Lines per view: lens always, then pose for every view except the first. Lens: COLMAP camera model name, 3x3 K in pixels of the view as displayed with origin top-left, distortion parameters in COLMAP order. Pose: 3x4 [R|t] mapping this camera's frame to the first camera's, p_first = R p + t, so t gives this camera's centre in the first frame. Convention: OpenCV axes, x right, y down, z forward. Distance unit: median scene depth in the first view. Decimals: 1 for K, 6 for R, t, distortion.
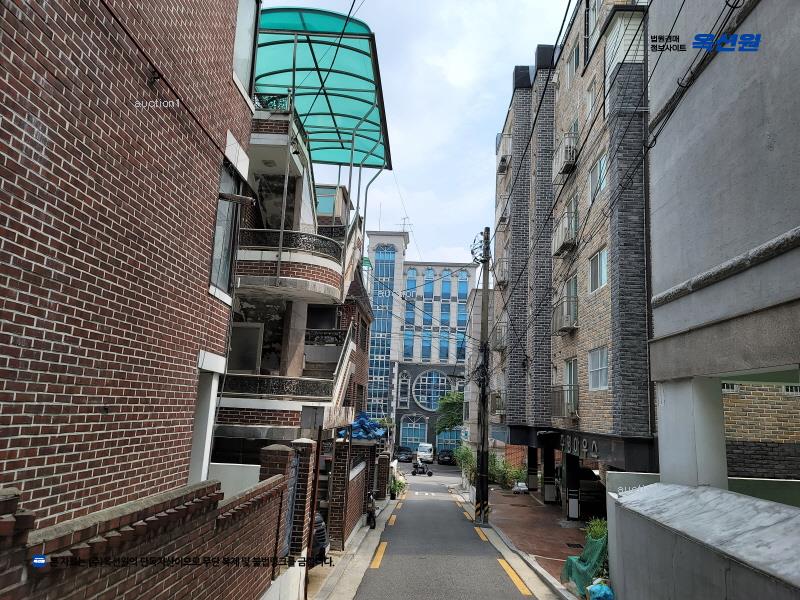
lens RADIAL K [[583.0, 0, 404.8], [0, 583.0, 297.9], [0, 0, 1]] dist [0.061631, -0.023314]
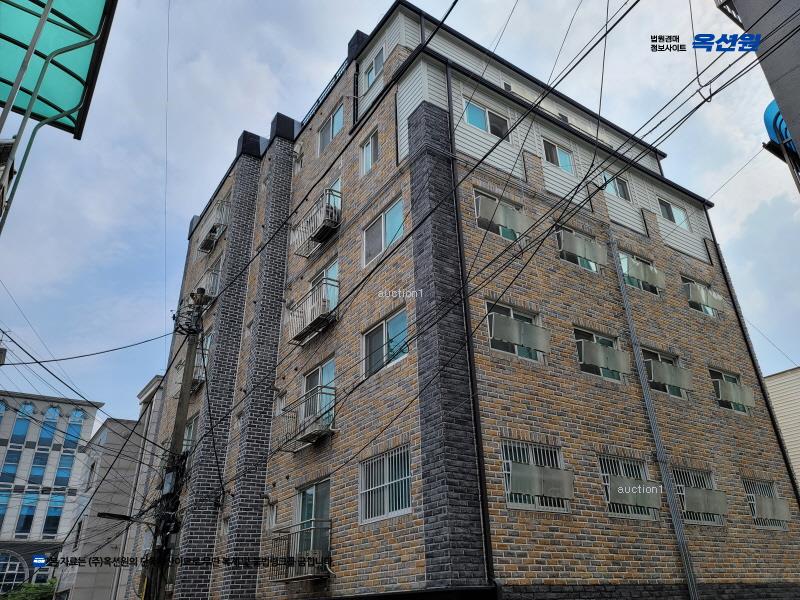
lens RADIAL K [[583.0, 0, 402.3], [0, 583.0, 301.4], [0, 0, 1]] dist [0.061631, -0.023314]
pose [[0.810004, 0.210934, 0.547175, -0.044470], [-0.047729, 0.953687, -0.296990, 0.092361], [-0.584479, 0.214447, 0.782558, 0.331130]]
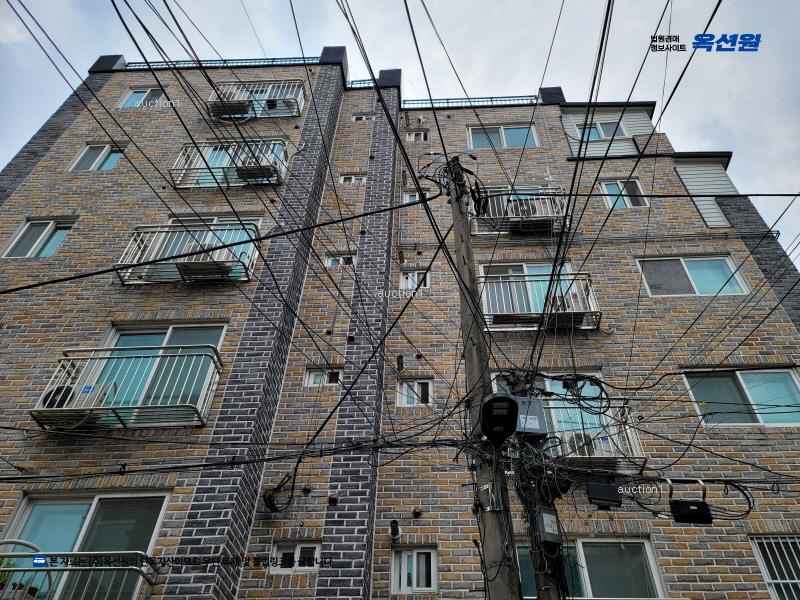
lens RADIAL K [[583.0, 0, 400.8], [0, 583.0, 295.0], [0, 0, 1]] dist [0.061631, -0.023314]
pose [[0.014225, 0.675730, 0.737012, -0.123745], [-0.191509, 0.725282, -0.661279, 0.258191], [-0.981388, -0.131737, 0.139725, 1.013478]]
